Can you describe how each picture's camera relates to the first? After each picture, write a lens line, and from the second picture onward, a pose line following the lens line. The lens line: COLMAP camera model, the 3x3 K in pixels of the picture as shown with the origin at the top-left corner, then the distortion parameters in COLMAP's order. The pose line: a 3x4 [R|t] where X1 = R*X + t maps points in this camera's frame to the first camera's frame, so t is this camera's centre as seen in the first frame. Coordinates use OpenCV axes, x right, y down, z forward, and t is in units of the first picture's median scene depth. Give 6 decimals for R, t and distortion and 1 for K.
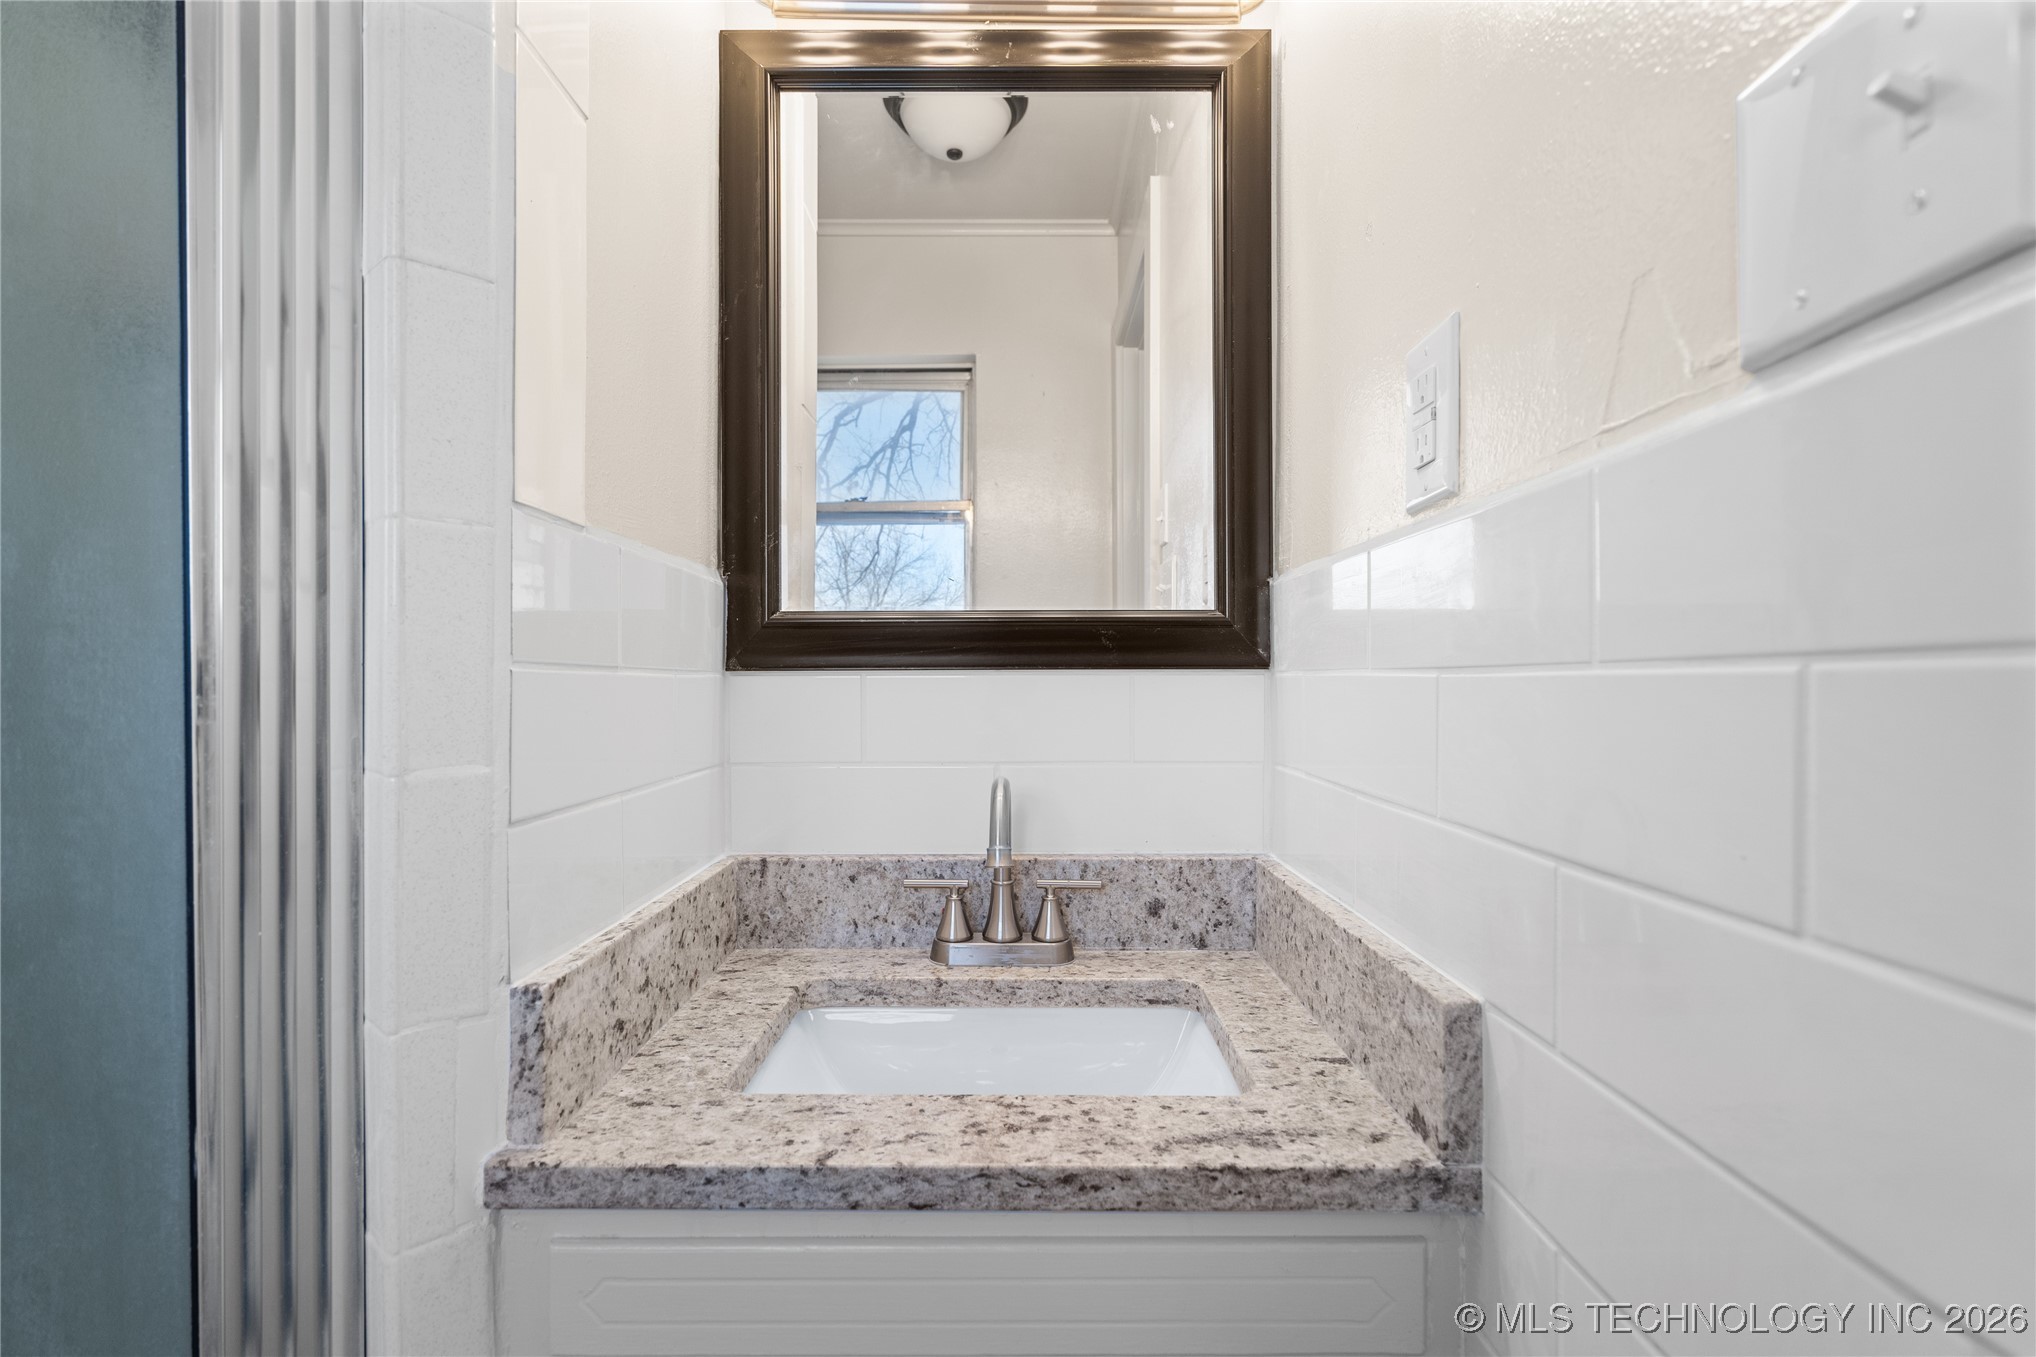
lens RADIAL K [[946.8, 0, 1019.3], [0, 946.8, 680.6], [0, 0, 1]] dist [-0.005452, 0.001356]
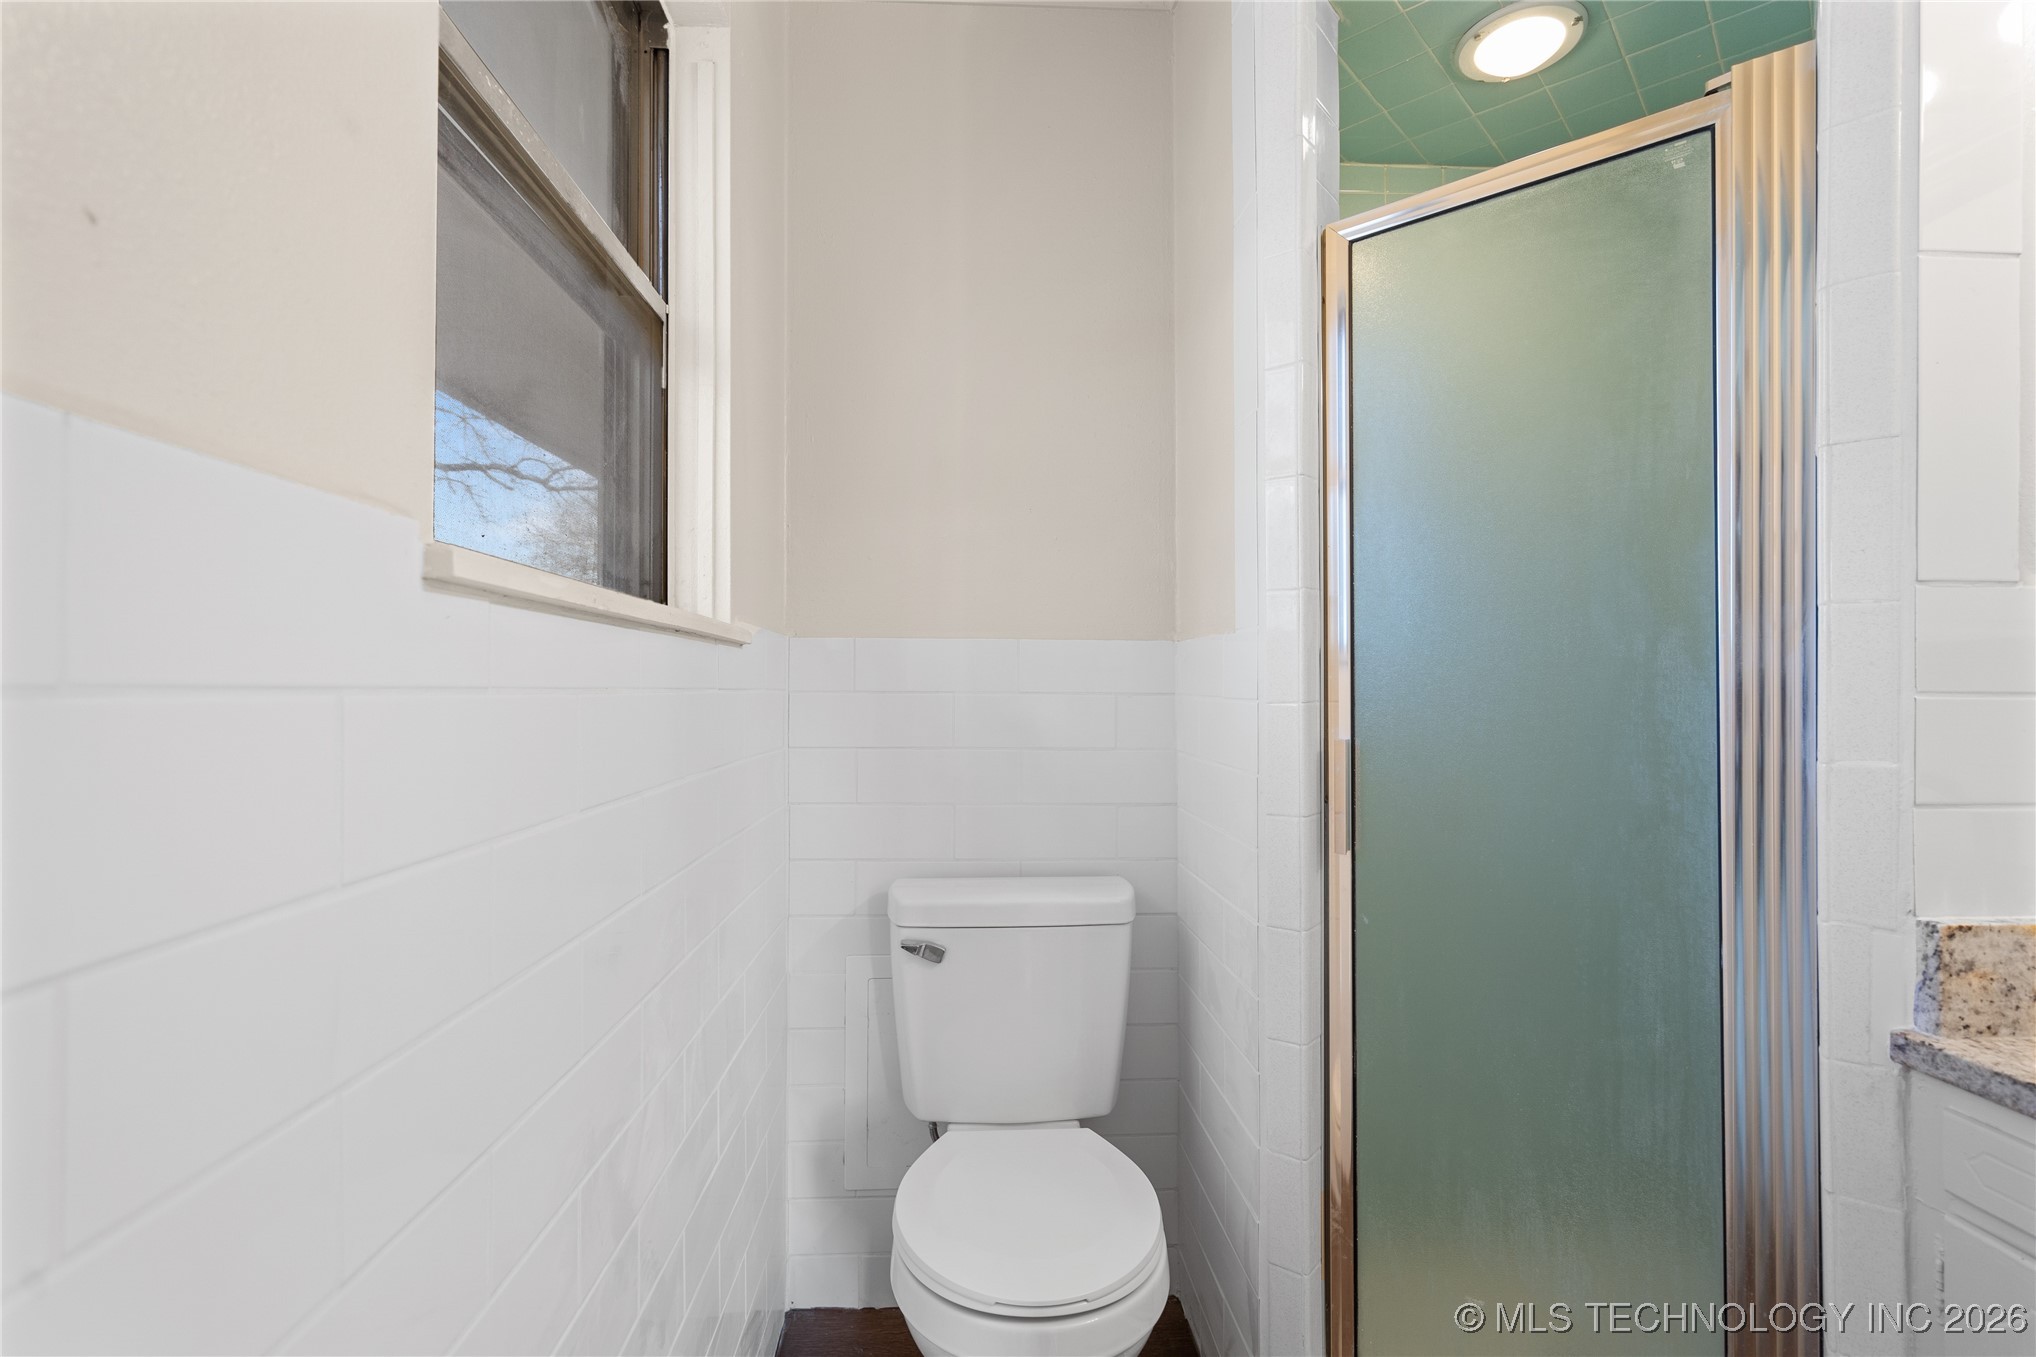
lens RADIAL K [[946.8, 0, 1017.4], [0, 946.8, 681.4], [0, 0, 1]] dist [-0.005452, 0.001356]
pose [[0.054435, -0.003927, -0.998510, 0.821973], [-0.002903, 0.999987, -0.004092, -0.026842], [0.998513, 0.003121, 0.054423, -0.445230]]
